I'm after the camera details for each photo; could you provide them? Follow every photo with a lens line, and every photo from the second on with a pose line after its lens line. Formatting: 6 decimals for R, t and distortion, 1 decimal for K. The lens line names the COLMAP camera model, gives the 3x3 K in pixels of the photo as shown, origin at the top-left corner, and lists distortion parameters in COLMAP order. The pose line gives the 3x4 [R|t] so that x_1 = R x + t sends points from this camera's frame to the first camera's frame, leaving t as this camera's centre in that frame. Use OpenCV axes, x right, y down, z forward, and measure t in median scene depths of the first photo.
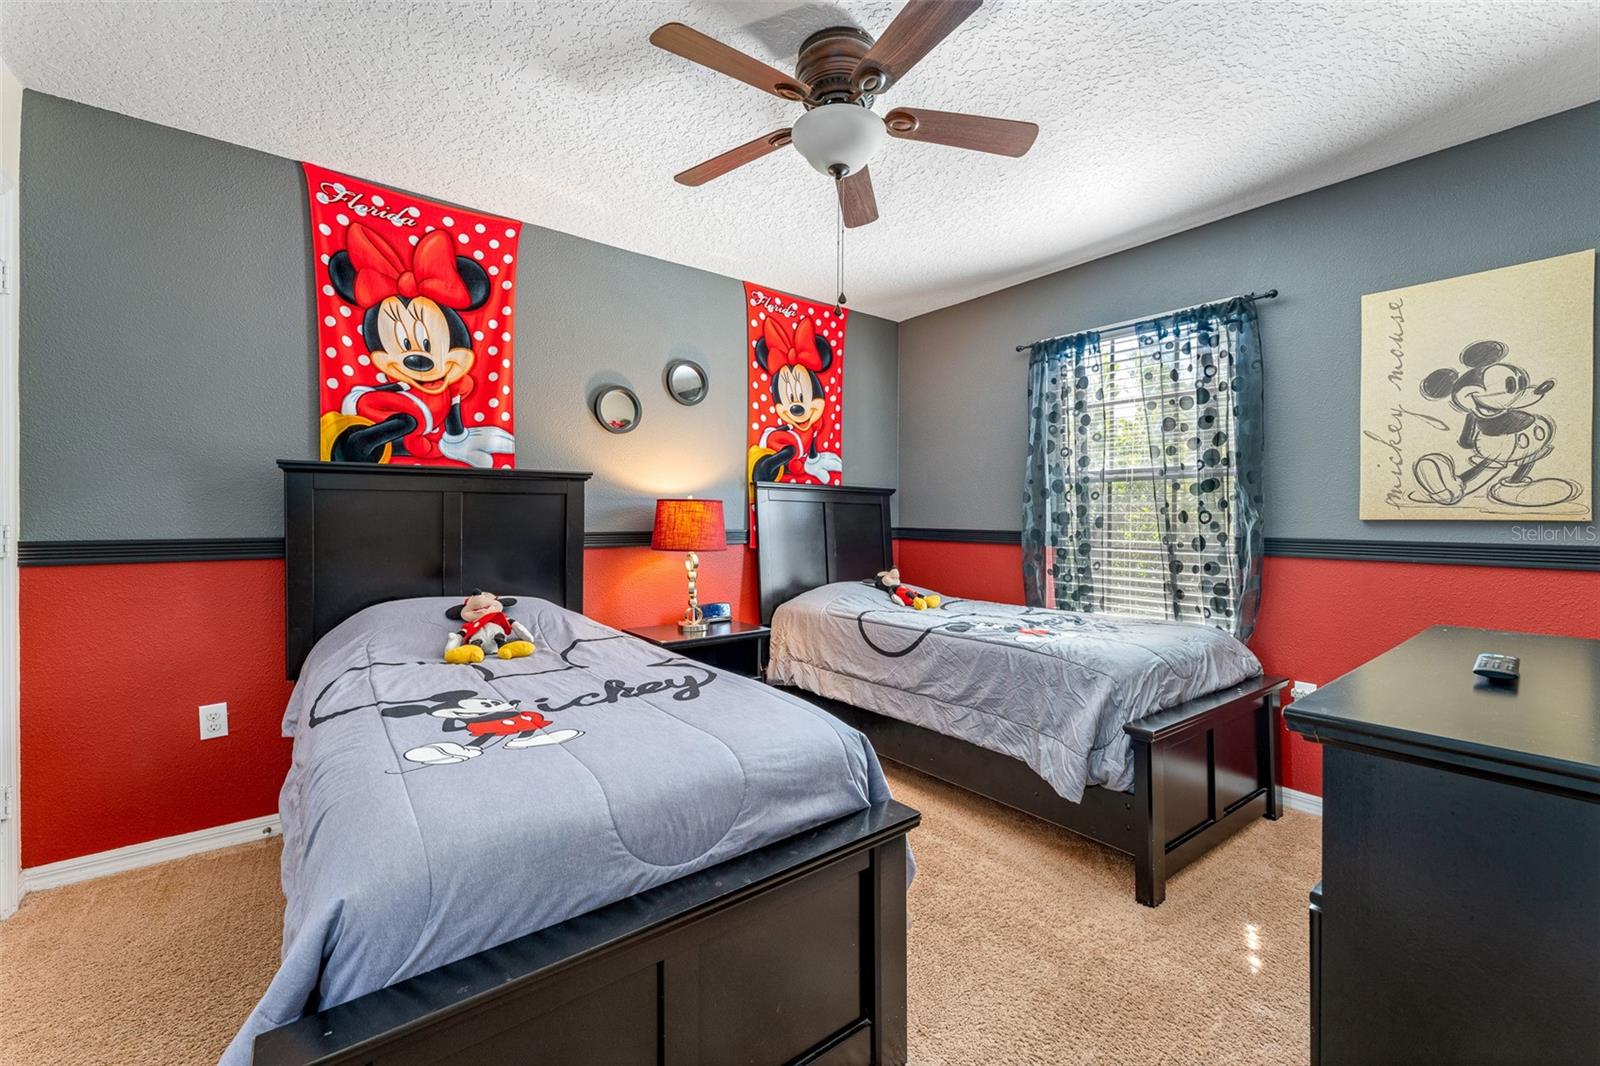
lens RADIAL K [[654.2, 0, 806.8], [0, 654.2, 517.7], [0, 0, 1]] dist [0.003232, 0.000234]
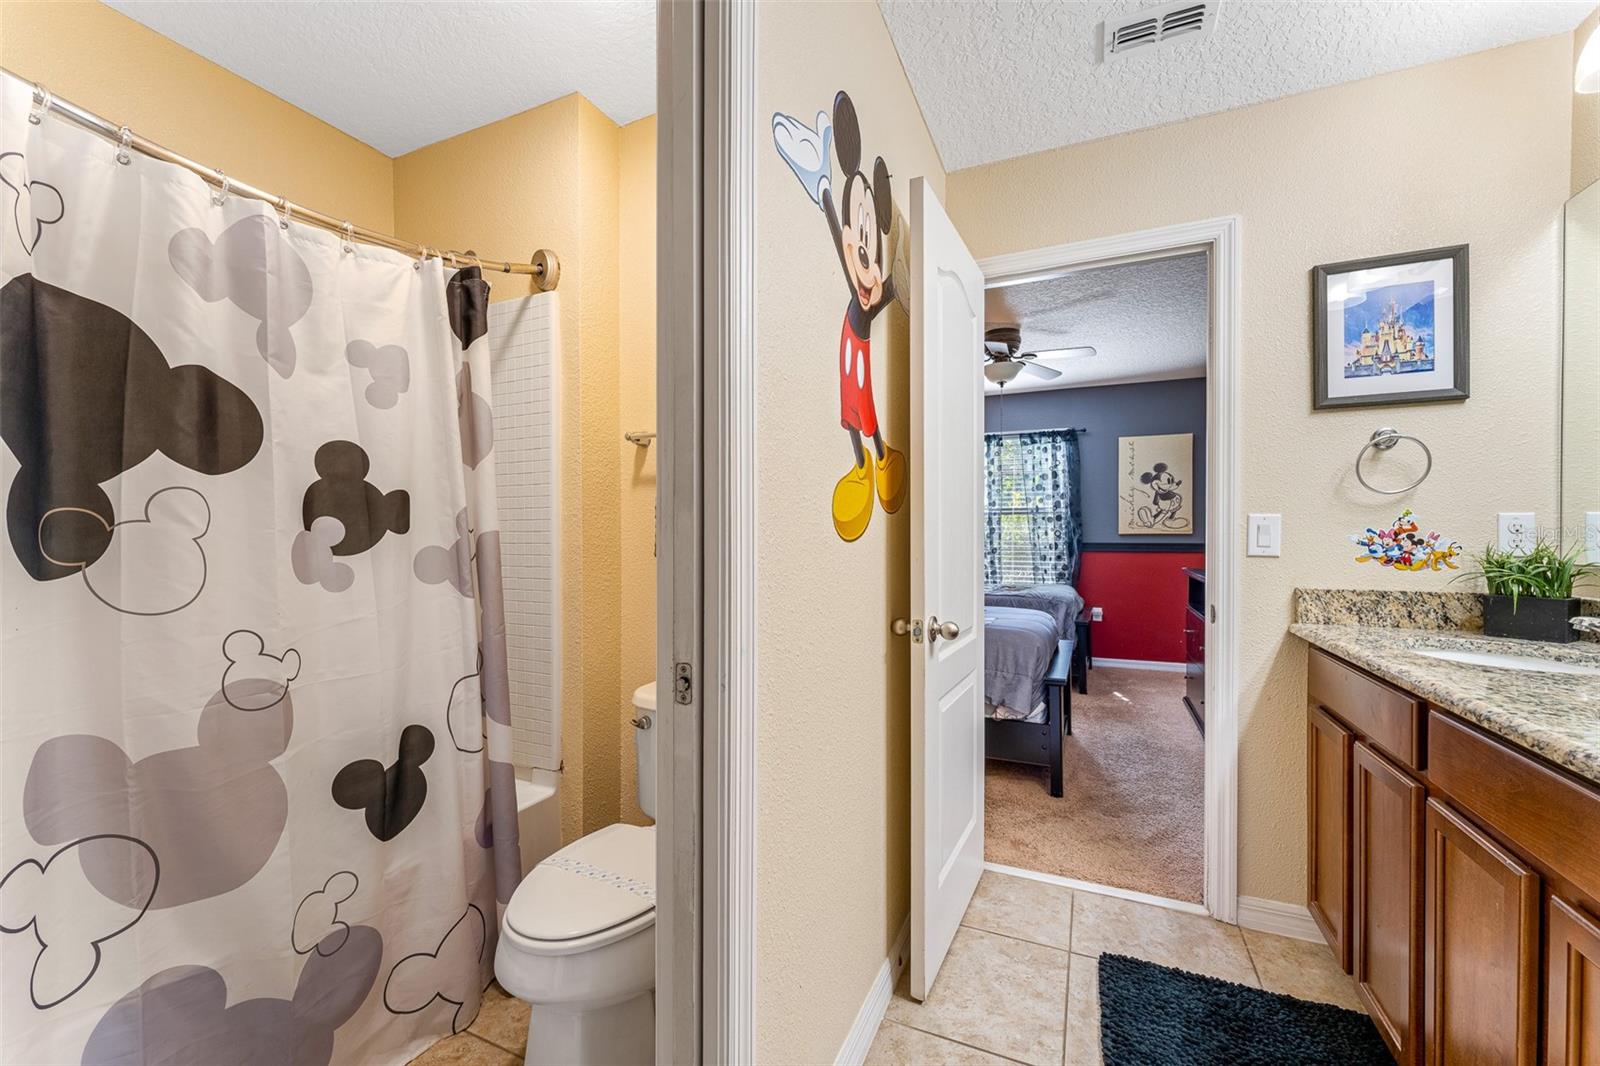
lens RADIAL K [[654.2, 0, 801.7], [0, 654.2, 537.7], [0, 0, 1]] dist [0.003232, 0.000234]
pose [[0.882325, -0.009897, 0.470537, -1.154418], [0.007838, 0.999949, 0.006337, -0.006909], [-0.470576, -0.001903, 0.882358, -0.479856]]
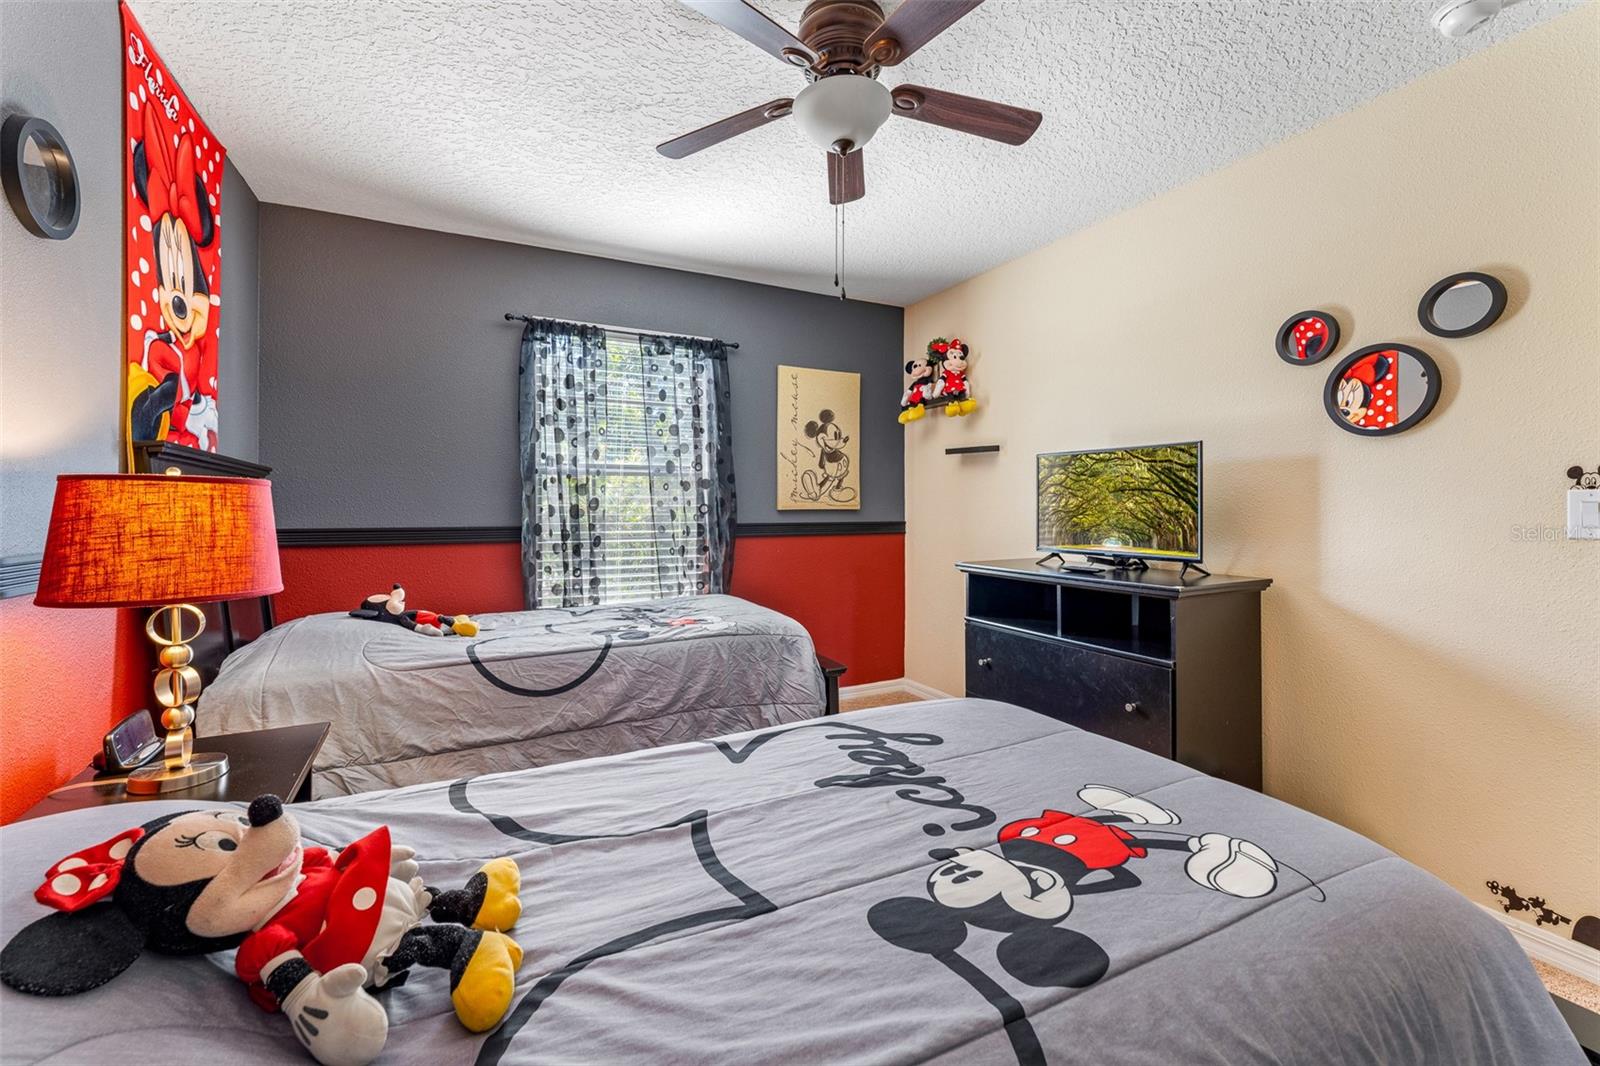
lens RADIAL K [[654.2, 0, 803.8], [0, 654.2, 503.1], [0, 0, 1]] dist [0.003232, 0.000234]
pose [[0.191317, -0.000260, 0.981528, -0.615671], [0.006310, 0.999980, -0.000966, -0.010215], [-0.981508, 0.006378, 0.191315, 0.609891]]
